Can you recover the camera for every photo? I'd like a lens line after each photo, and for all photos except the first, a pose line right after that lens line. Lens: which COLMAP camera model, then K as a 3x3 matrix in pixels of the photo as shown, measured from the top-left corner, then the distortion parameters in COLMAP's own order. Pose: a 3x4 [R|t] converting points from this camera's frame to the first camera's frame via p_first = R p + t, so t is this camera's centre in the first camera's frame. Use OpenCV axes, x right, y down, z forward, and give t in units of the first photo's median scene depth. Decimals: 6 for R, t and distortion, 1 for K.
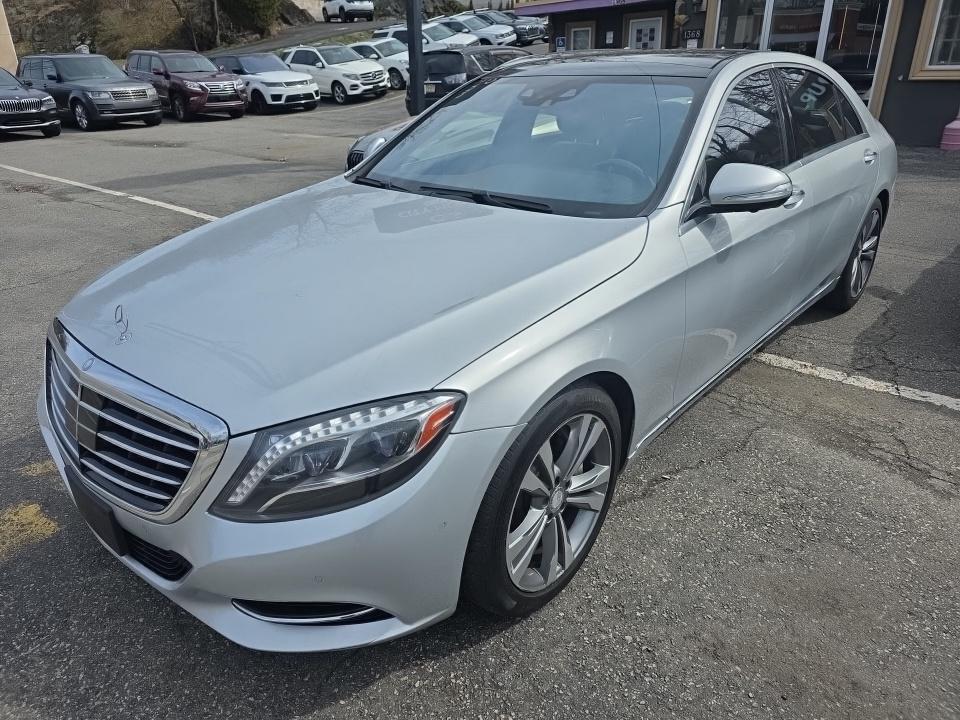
lens RADIAL K [[663.8, 0, 480.0], [0, 663.8, 360.0], [0, 0, 1]] dist [0.006142, -0.004412]
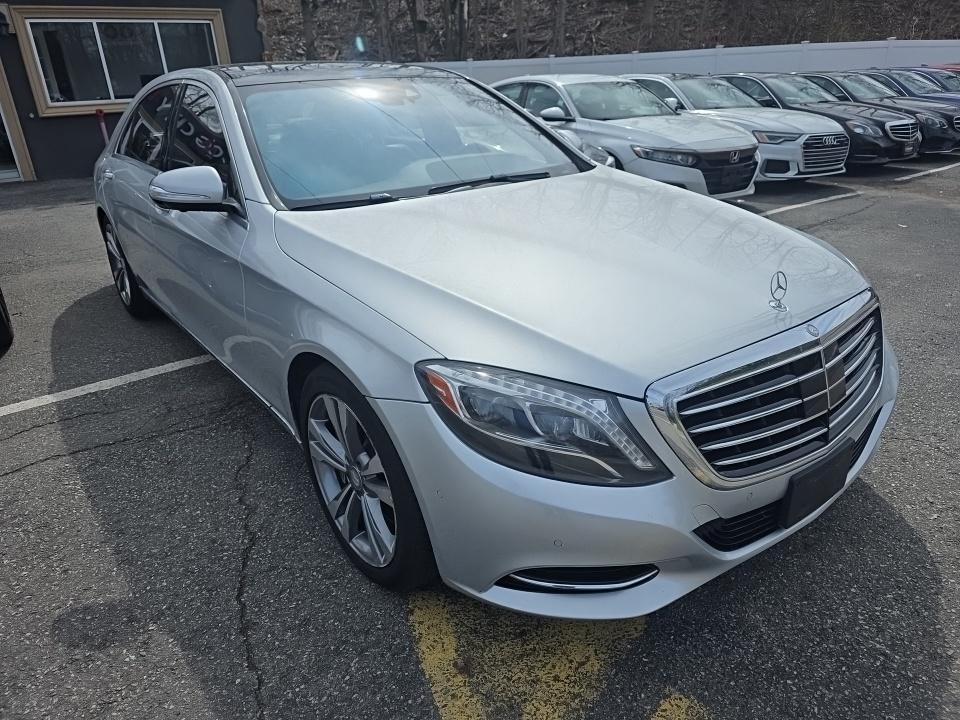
lens RADIAL K [[653.5, 0, 480.0], [0, 653.5, 360.0], [0, 0, 1]] dist [0.003599, -0.000627]
pose [[0.187989, -0.381877, 0.904892, -1.133232], [0.437796, 0.857308, 0.270845, -0.311091], [-0.879201, 0.345242, 0.328349, 0.818516]]
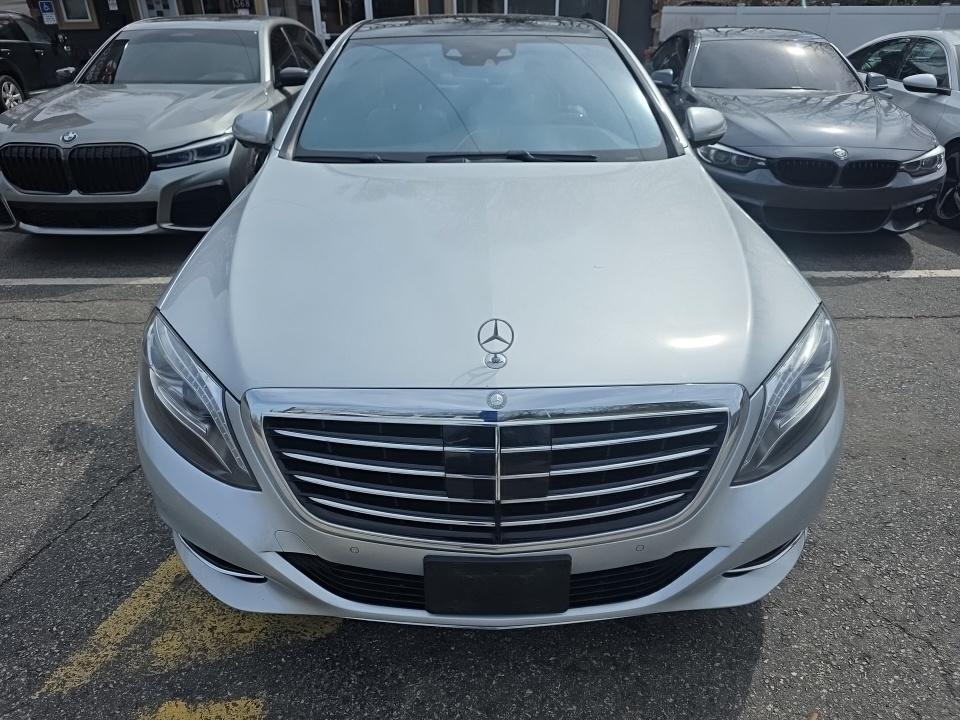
lens RADIAL K [[663.8, 0, 480.0], [0, 663.8, 360.0], [0, 0, 1]] dist [0.006142, -0.004412]
pose [[0.737380, -0.293081, 0.608584, -0.766317], [0.273381, 0.953367, 0.127884, -0.102765], [-0.617684, 0.072076, 0.783117, 0.294351]]
